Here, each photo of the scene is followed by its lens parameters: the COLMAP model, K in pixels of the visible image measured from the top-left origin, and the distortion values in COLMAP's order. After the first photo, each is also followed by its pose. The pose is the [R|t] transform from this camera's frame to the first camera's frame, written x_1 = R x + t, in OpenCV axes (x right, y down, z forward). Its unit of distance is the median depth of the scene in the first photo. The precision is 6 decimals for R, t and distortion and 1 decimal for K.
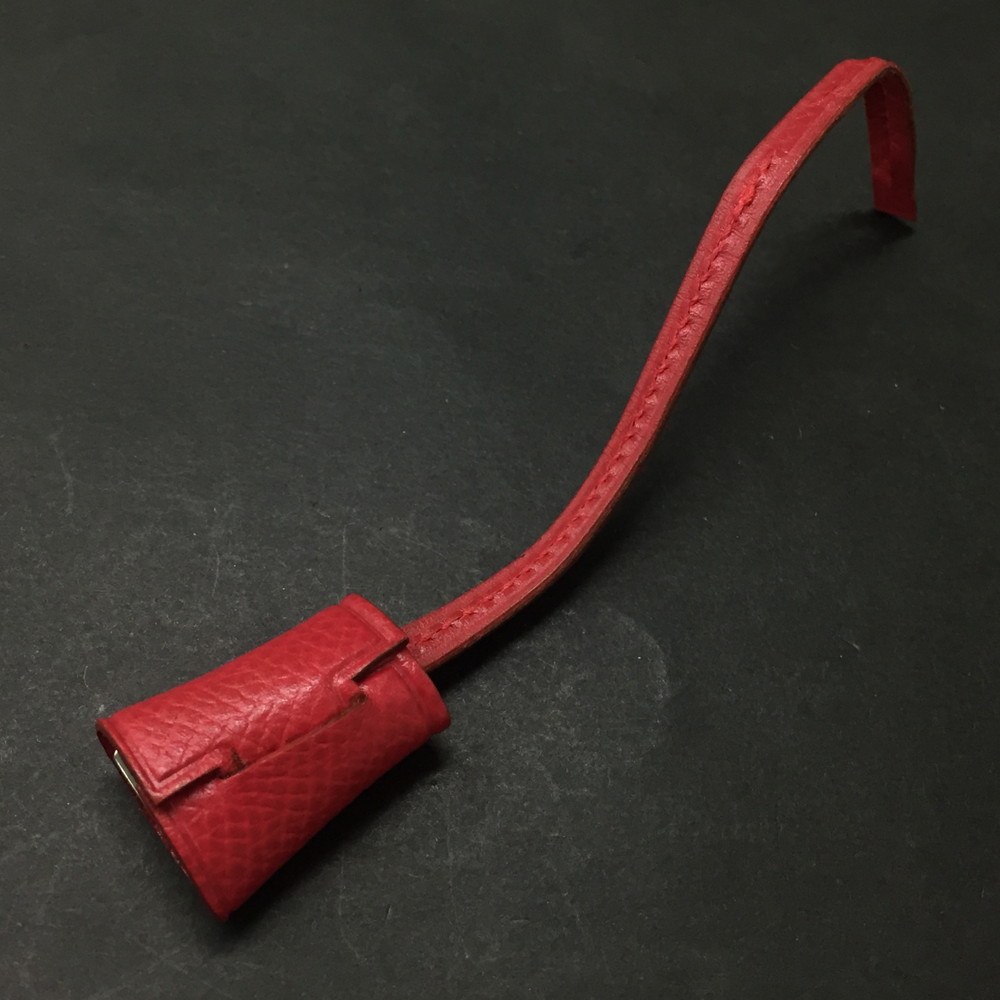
lens RADIAL K [[1565.4, 0, 495.0], [0, 1565.4, 504.6], [0, 0, 1]] dist [0.050709, 0.000000]
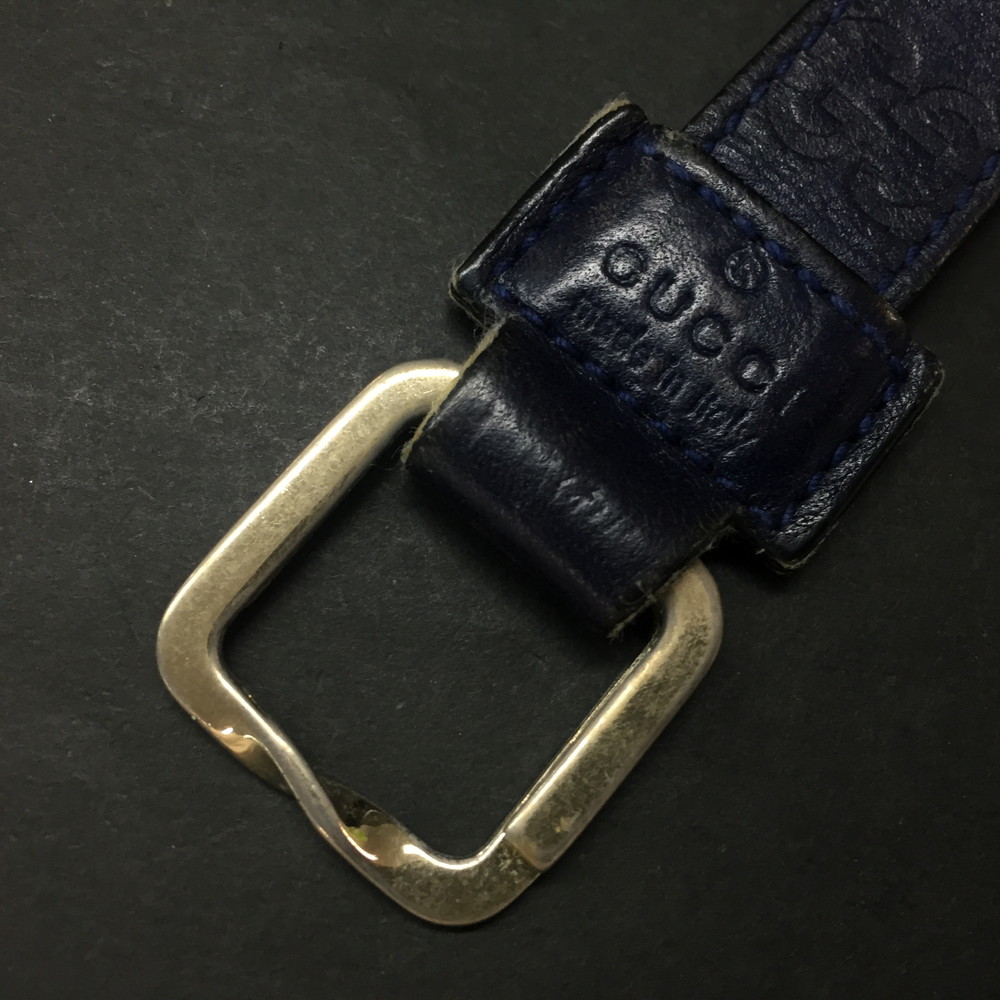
lens RADIAL K [[1208.2, 0, 504.3], [0, 1208.2, 502.6], [0, 0, 1]] dist [0.032748, 0.000000]
pose [[0.999470, 0.032192, -0.004889, 0.018687], [-0.029654, 0.961924, 0.271703, -0.102866], [0.013450, -0.271414, 0.962369, 0.499334]]
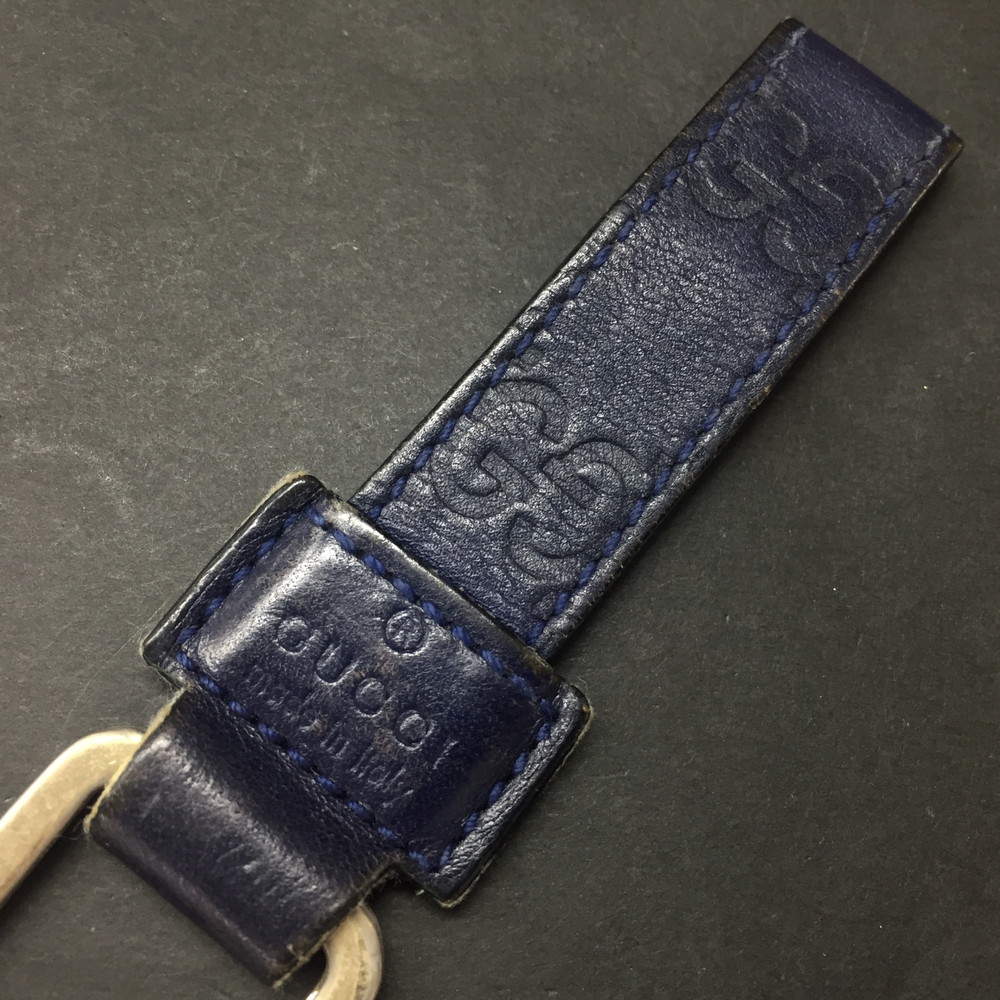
lens RADIAL K [[1208.2, 0, 499.1], [0, 1208.2, 502.0], [0, 0, 1]] dist [0.032748, 0.000000]
pose [[0.999962, -0.004667, -0.007403, 0.165489], [0.006431, 0.965608, 0.259924, -0.268800], [0.005935, -0.259962, 0.965601, 0.487805]]
